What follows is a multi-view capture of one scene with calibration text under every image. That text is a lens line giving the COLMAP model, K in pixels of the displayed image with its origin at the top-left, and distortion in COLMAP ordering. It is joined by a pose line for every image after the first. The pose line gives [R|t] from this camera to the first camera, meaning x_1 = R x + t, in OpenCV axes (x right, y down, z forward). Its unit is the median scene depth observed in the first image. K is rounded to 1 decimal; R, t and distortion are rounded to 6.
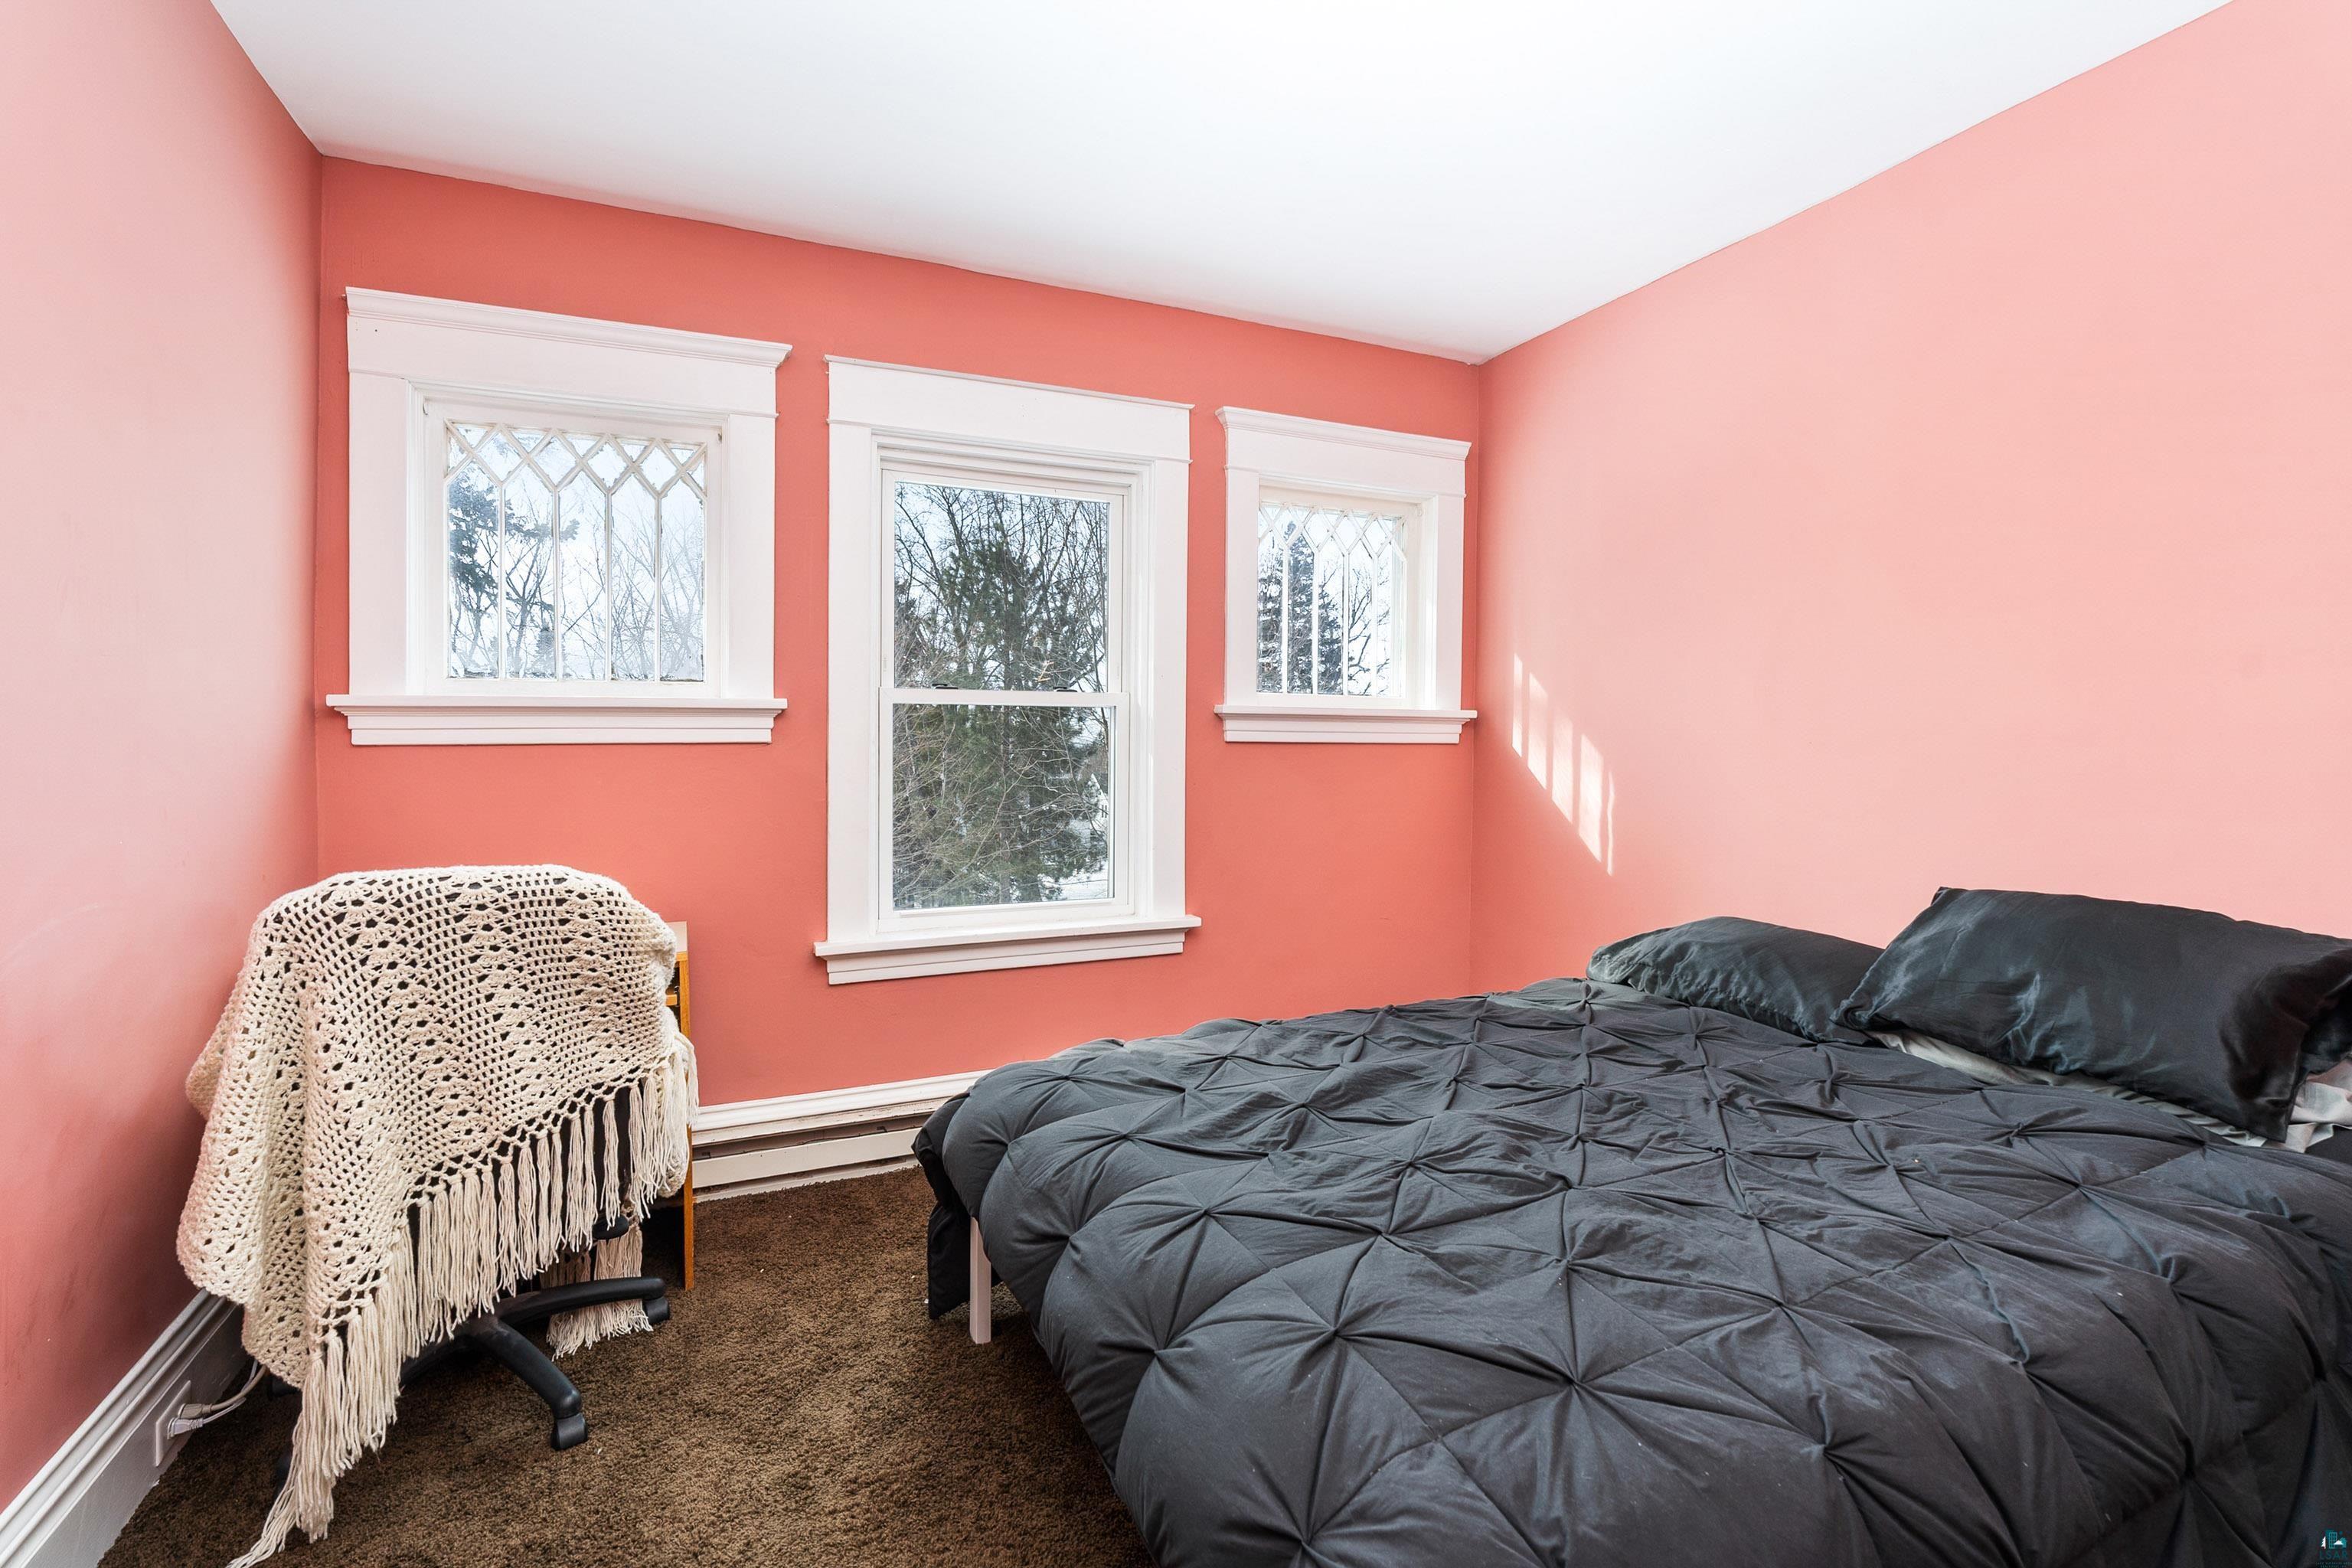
lens RADIAL K [[1008.2, 0, 1172.2], [0, 1008.2, 733.2], [0, 0, 1]] dist [-0.001967, -0.000030]
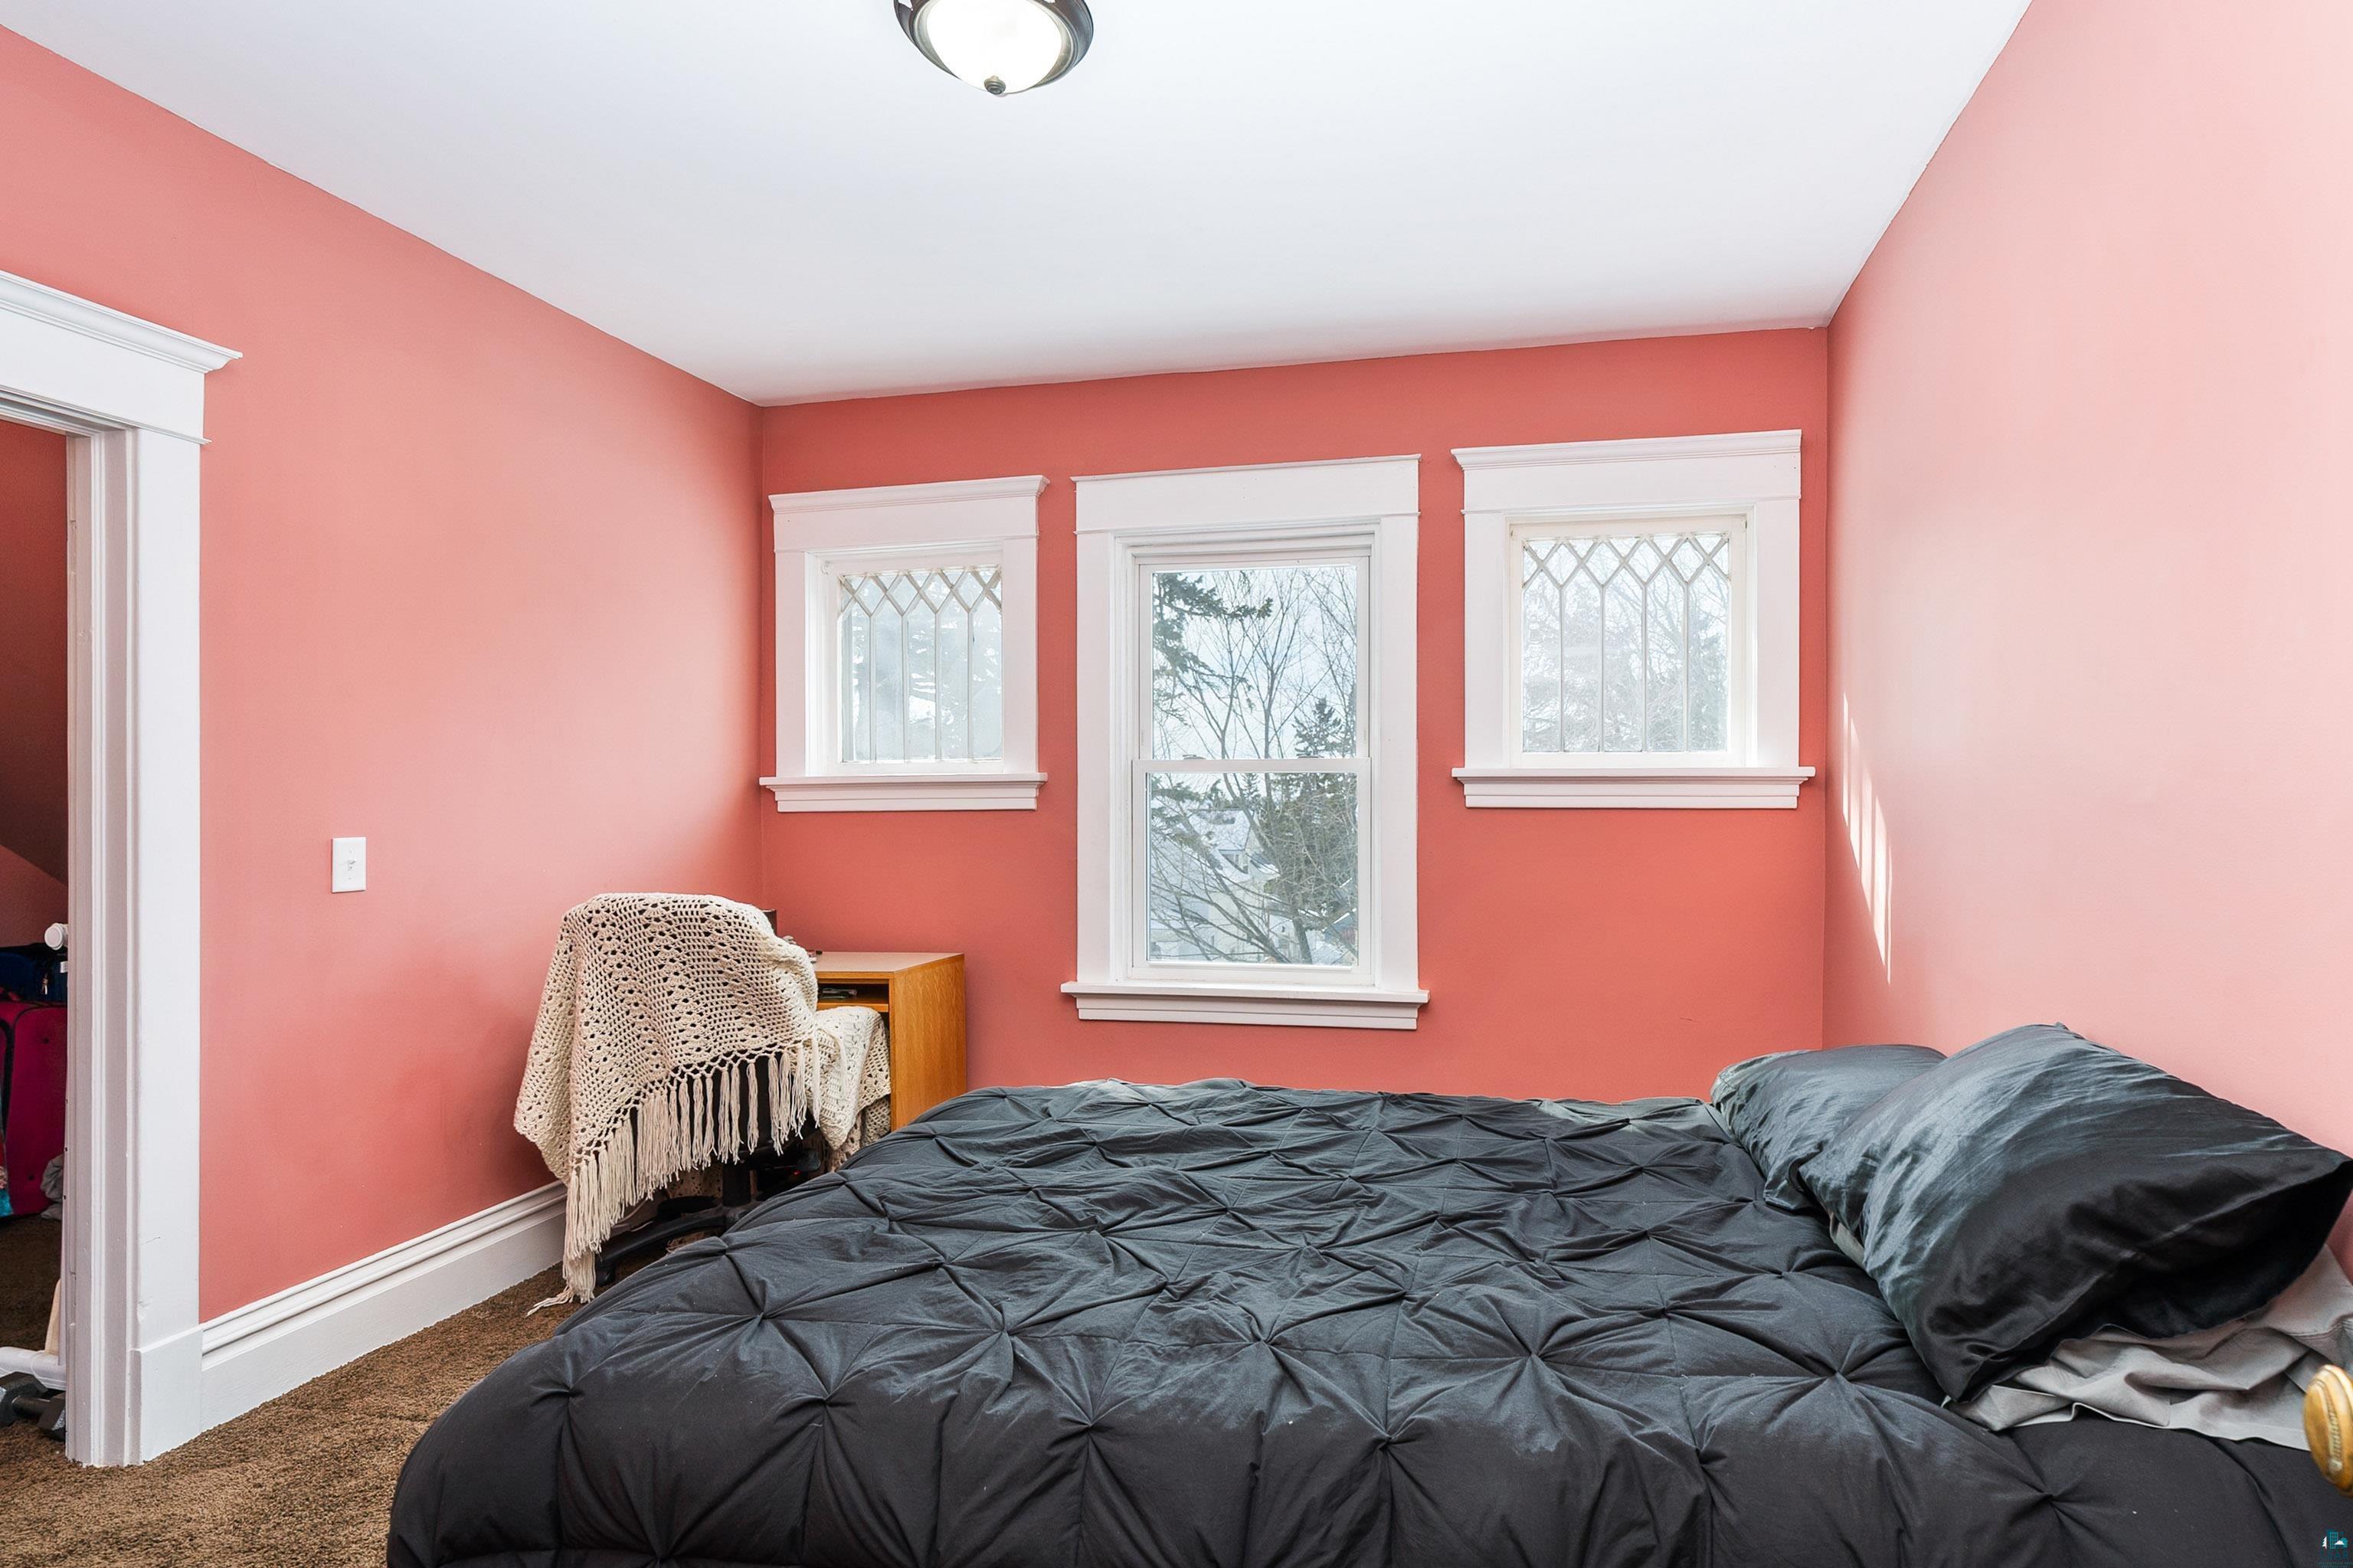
lens RADIAL K [[1062.6, 0, 1176.5], [0, 1062.6, 784.0], [0, 0, 1]] dist [-0.002892, -0.000057]
pose [[0.834172, -0.014480, -0.551314, 0.771955], [0.008676, 0.999876, -0.013135, -0.005331], [0.551436, 0.006174, 0.834194, 0.075859]]
